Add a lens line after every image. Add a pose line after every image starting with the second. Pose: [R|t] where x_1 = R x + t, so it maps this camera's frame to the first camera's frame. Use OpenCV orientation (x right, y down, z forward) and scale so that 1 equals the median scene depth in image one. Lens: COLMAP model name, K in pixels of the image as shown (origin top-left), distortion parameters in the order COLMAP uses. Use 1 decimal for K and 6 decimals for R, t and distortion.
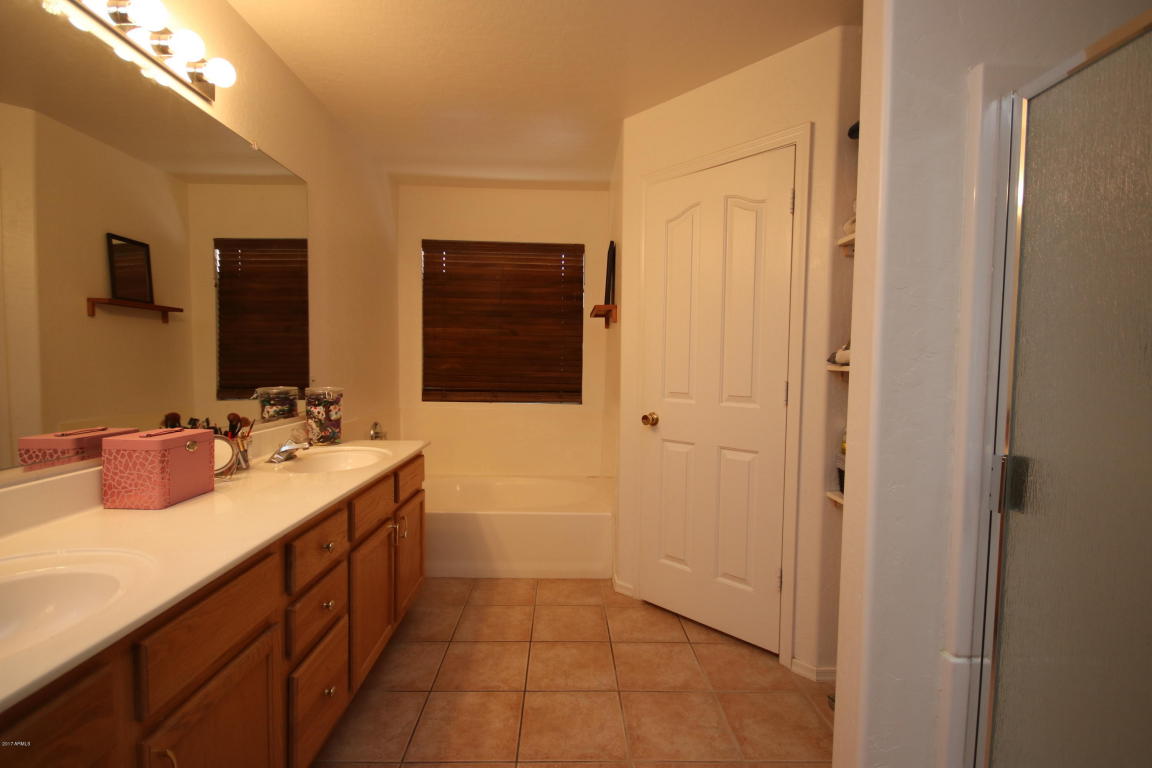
lens RADIAL K [[533.3, 0, 576.1], [0, 533.3, 387.5], [0, 0, 1]] dist [0.011549, -0.011798]
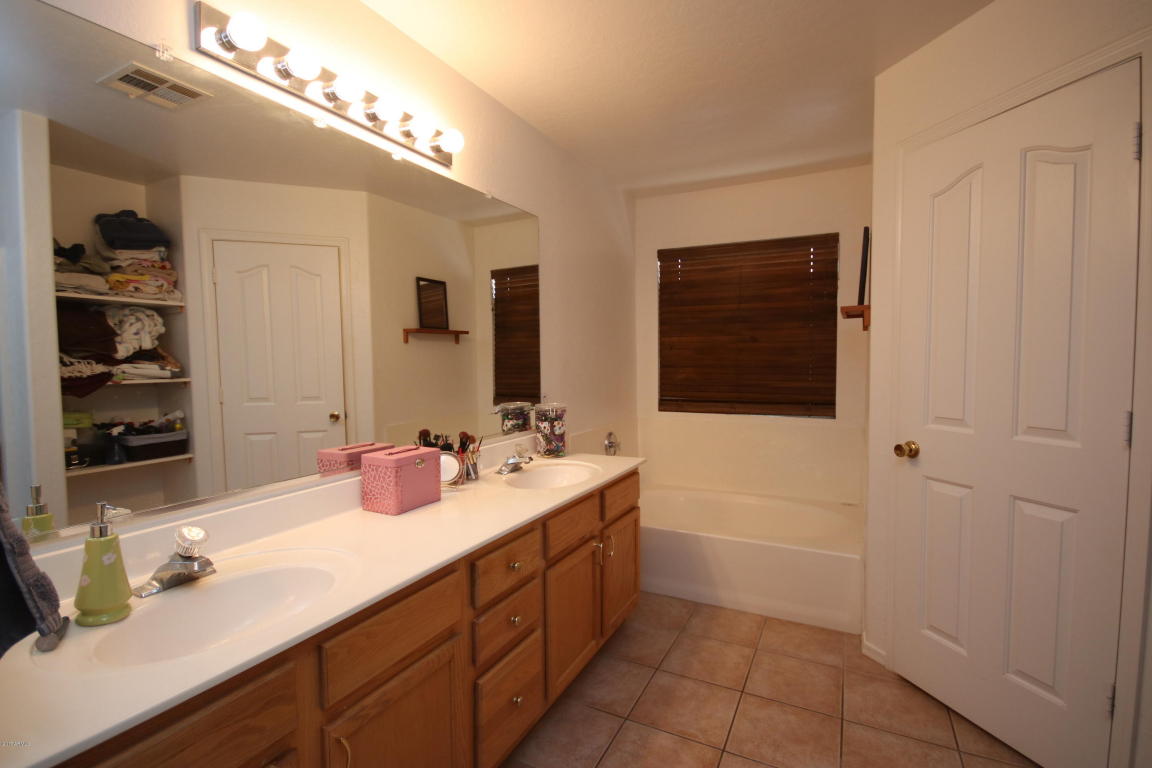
lens RADIAL K [[533.3, 0, 575.2], [0, 533.3, 386.0], [0, 0, 1]] dist [0.011549, -0.011798]
pose [[0.875861, 0.002017, -0.482560, 0.097629], [-0.000127, 0.999992, 0.003950, -0.041446], [0.482564, -0.003399, 0.875854, 0.074090]]
